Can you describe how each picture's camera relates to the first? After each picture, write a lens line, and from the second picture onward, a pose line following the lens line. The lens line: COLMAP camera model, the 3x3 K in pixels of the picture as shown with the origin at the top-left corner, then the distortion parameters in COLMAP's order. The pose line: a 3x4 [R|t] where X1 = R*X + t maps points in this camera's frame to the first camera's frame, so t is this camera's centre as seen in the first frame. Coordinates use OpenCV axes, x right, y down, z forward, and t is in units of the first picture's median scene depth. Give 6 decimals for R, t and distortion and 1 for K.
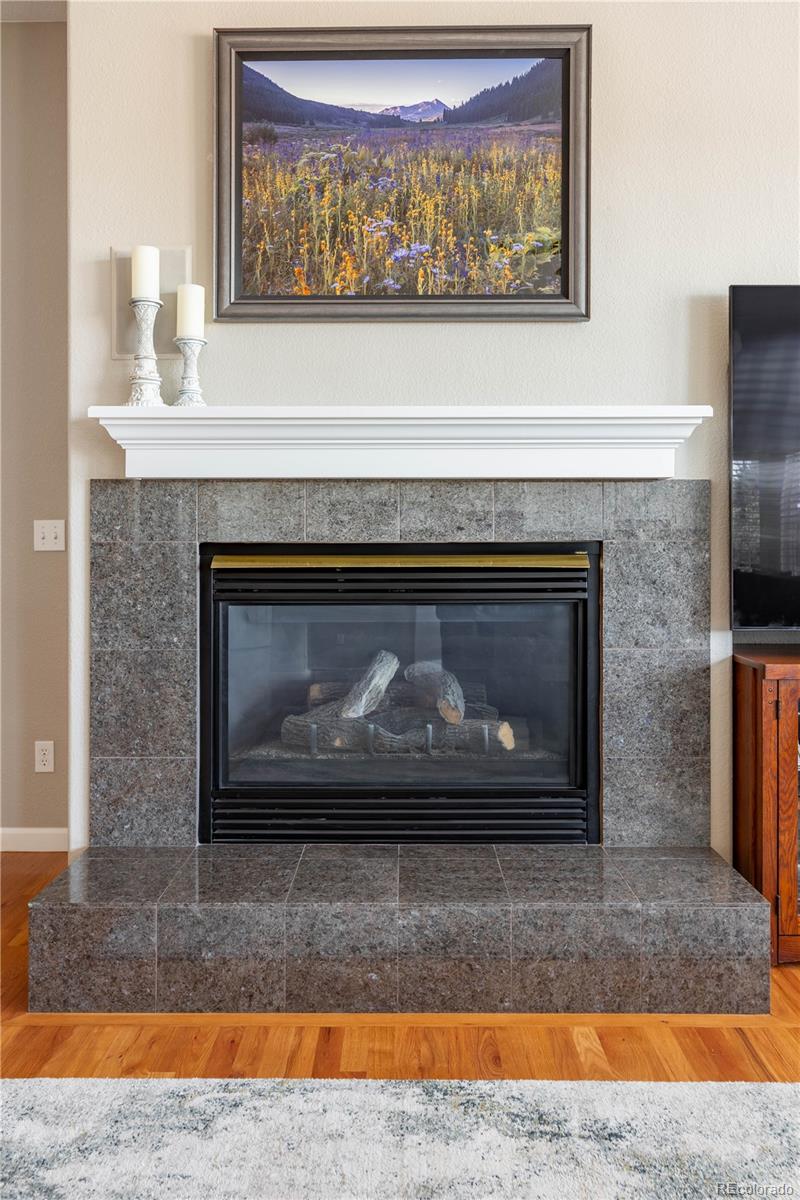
lens RADIAL K [[889.9, 0, 396.0], [0, 889.9, 541.1], [0, 0, 1]] dist [-0.003420, 0.001770]
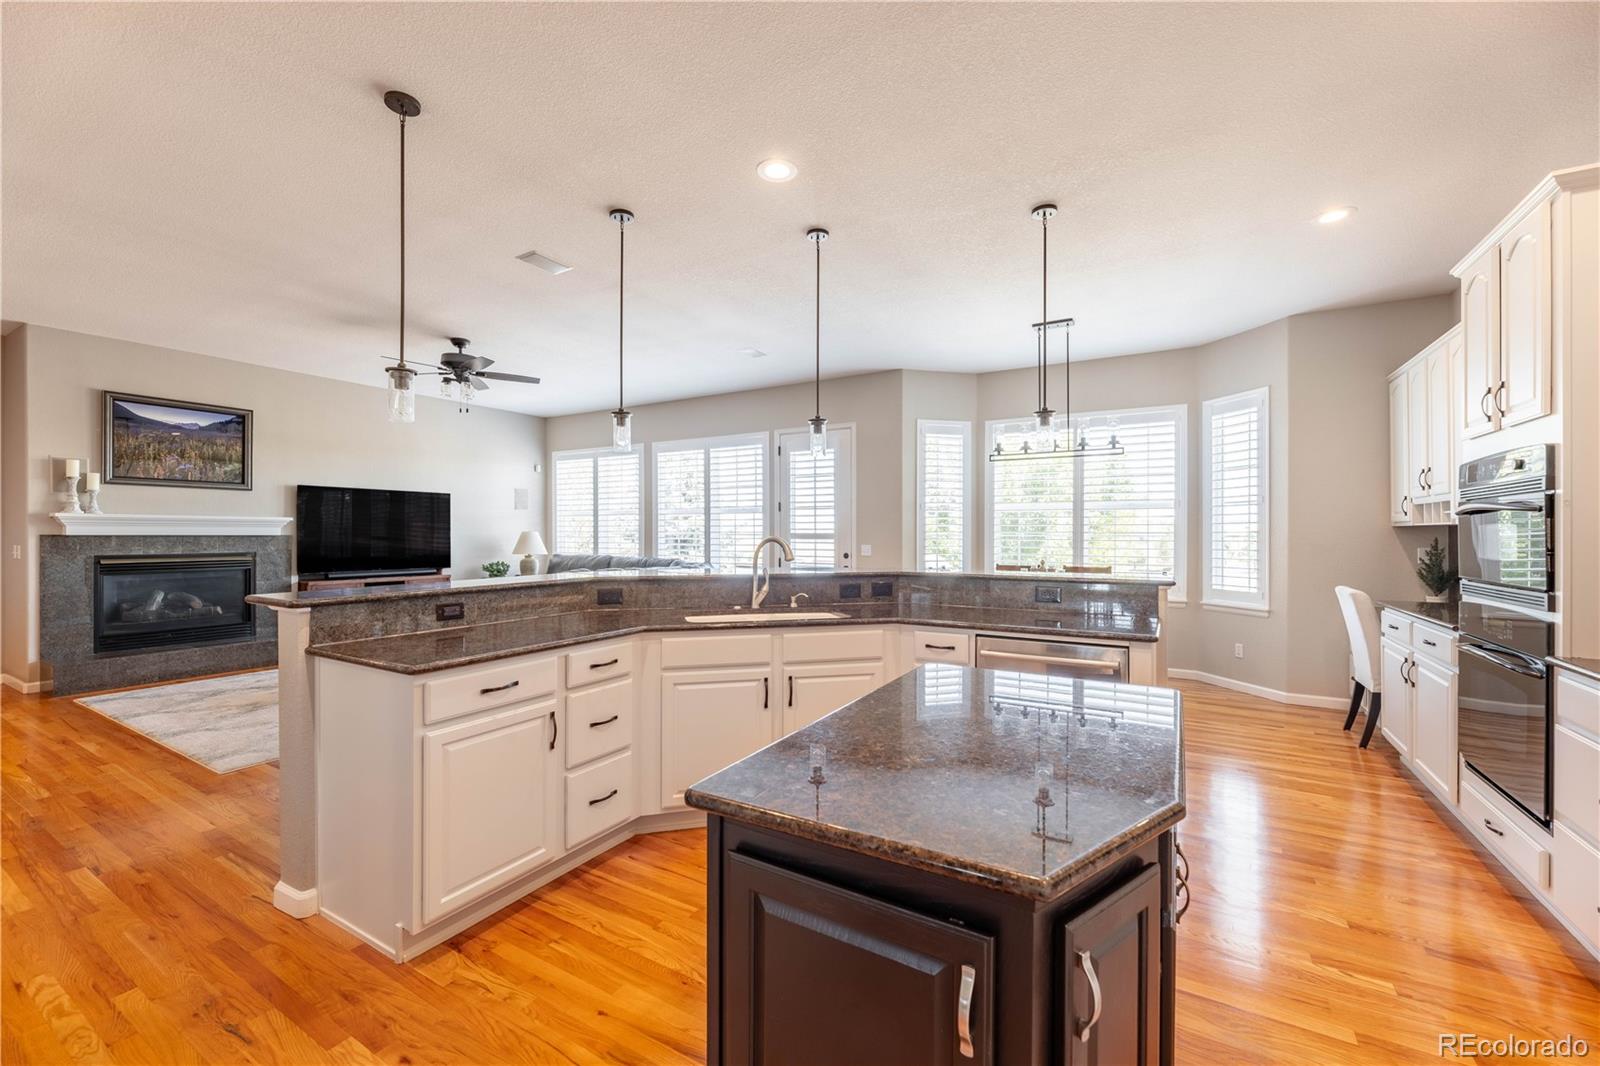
lens RADIAL K [[669.0, 0, 813.7], [0, 669.0, 535.4], [0, 0, 1]] dist [-0.004680, 0.001158]
pose [[0.516122, -0.001830, 0.856513, -0.919956], [-0.008232, 0.999941, 0.007097, -0.105006], [-0.856476, -0.010714, 0.516076, -2.339315]]
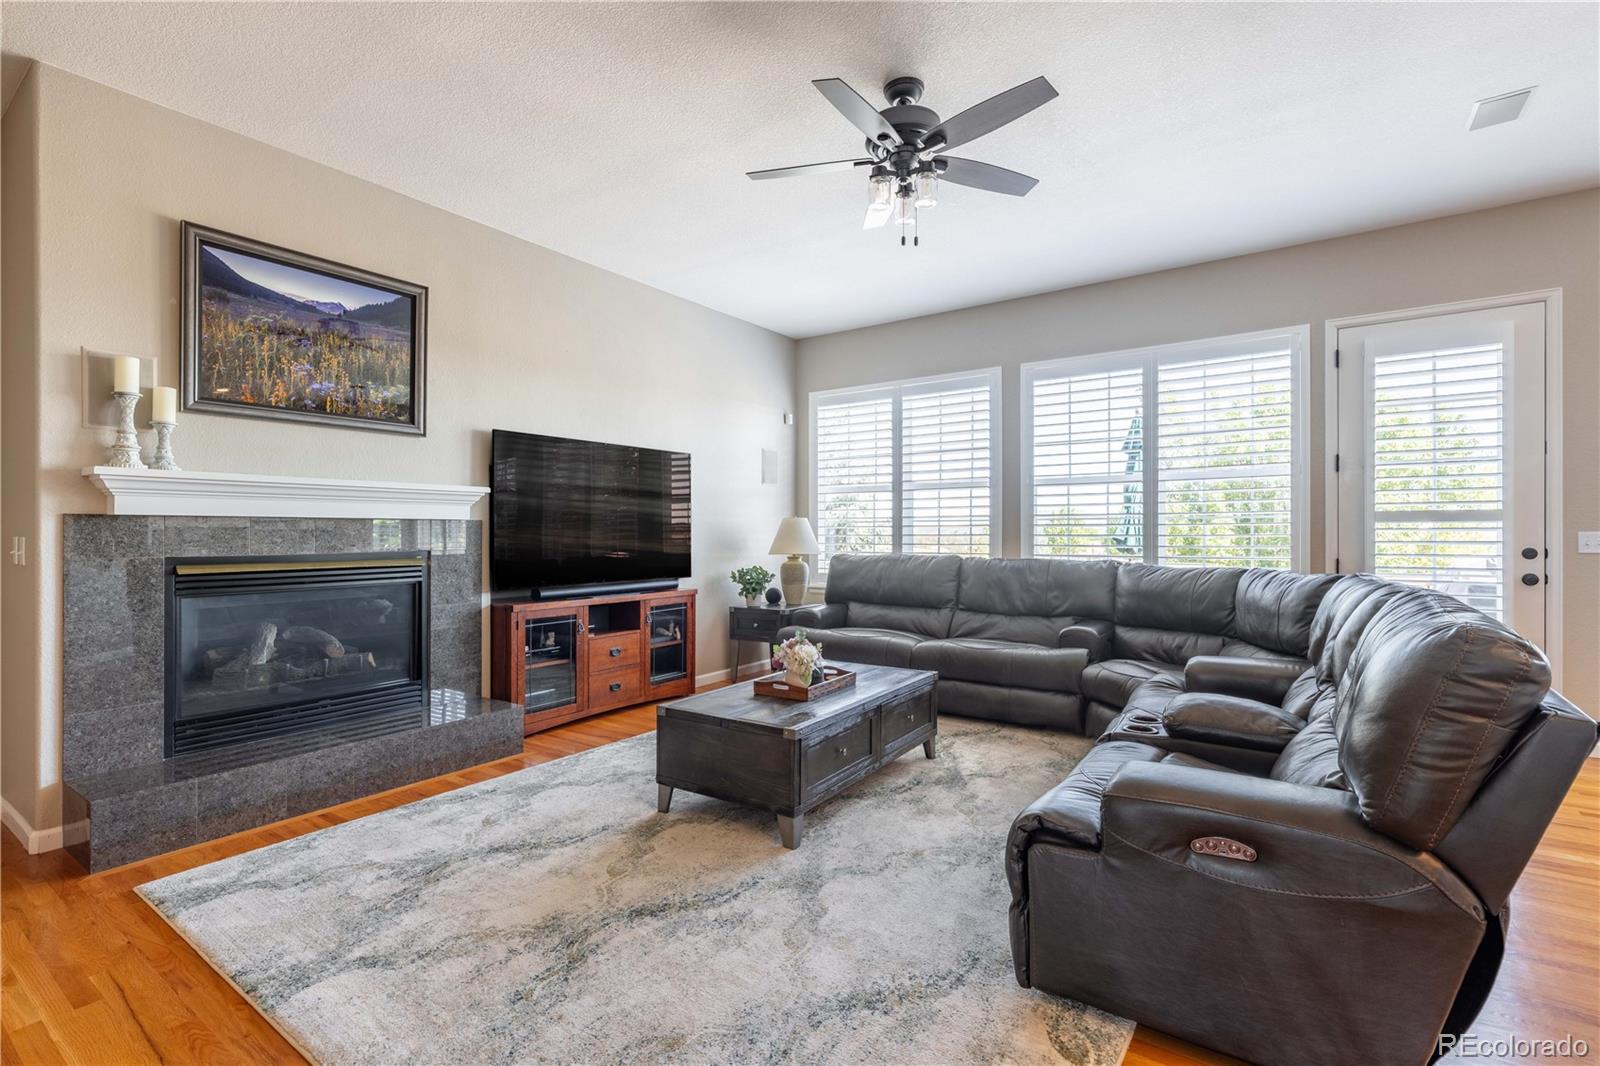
lens RADIAL K [[743.4, 0, 792.9], [0, 743.4, 529.4], [0, 0, 1]] dist [0.001228, -0.001489]
pose [[0.577103, 0.002233, 0.816668, -0.641416], [-0.001307, 0.999998, -0.001810, -0.044964], [-0.816670, -0.000023, 0.577104, -0.590741]]
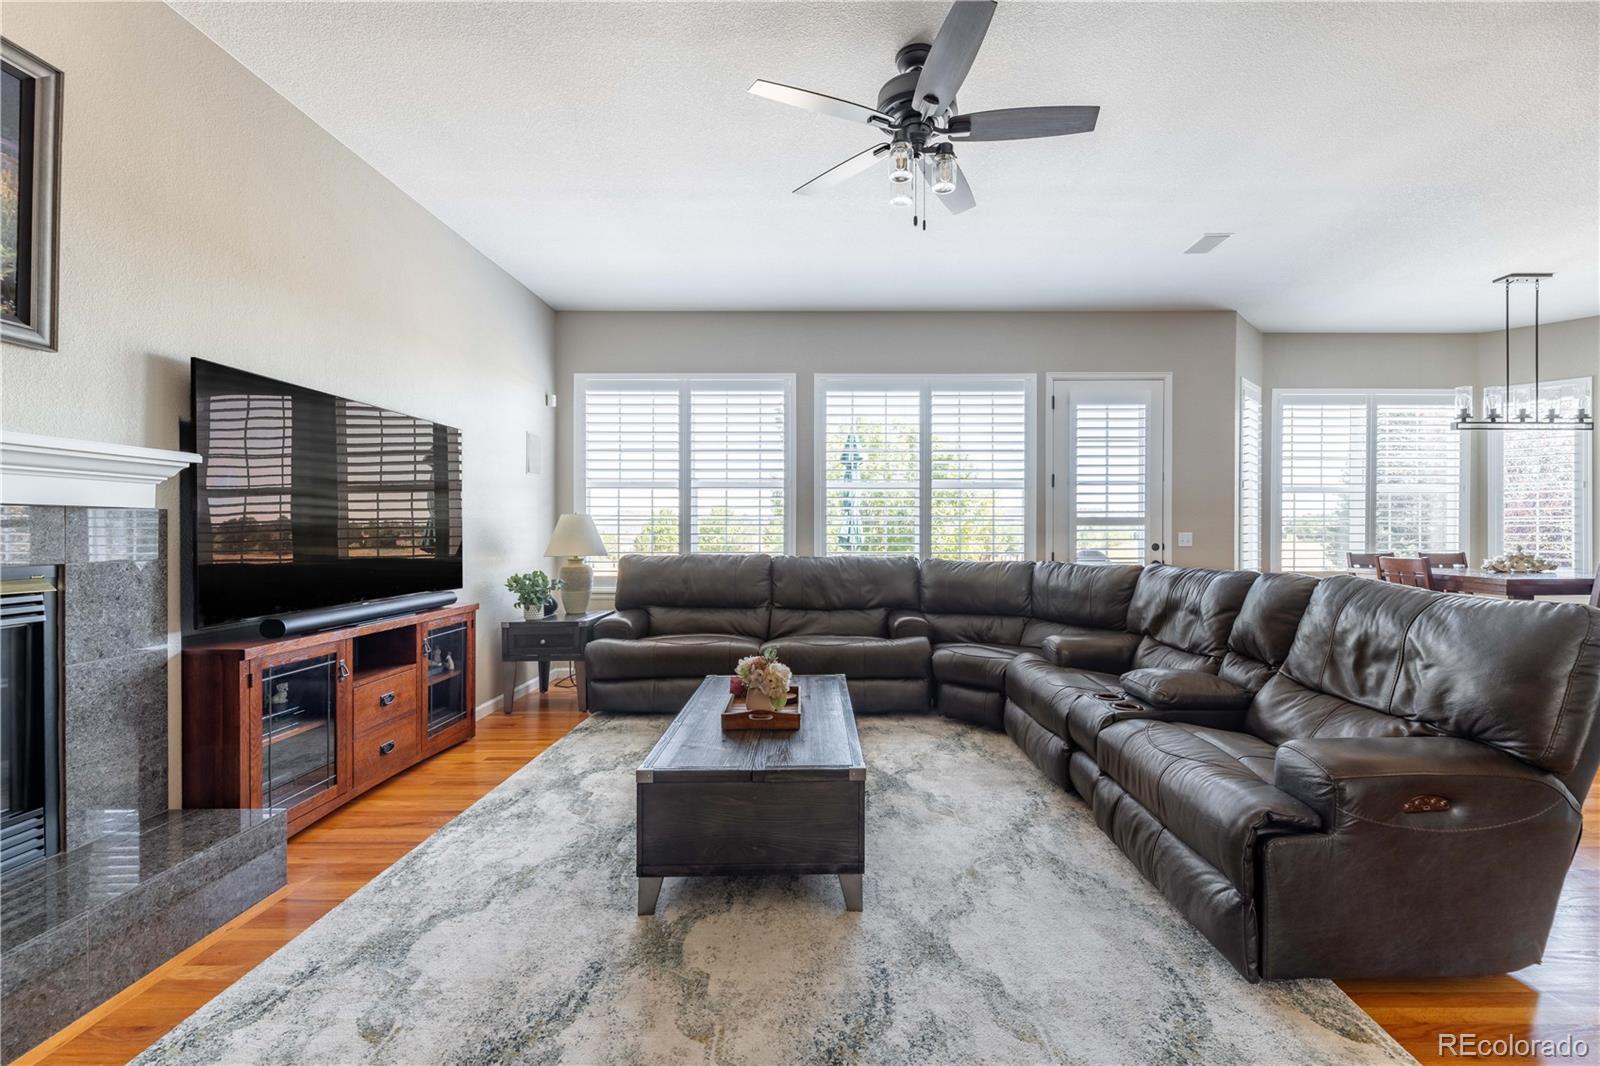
lens RADIAL K [[669.0, 0, 834.1], [0, 669.0, 534.0], [0, 0, 1]] dist [-0.004680, 0.001158]
pose [[-0.011058, -0.005349, 0.999925, -0.567991], [-0.005708, 0.999970, 0.005286, -0.045391], [-0.999923, -0.005649, -0.011089, 0.096316]]
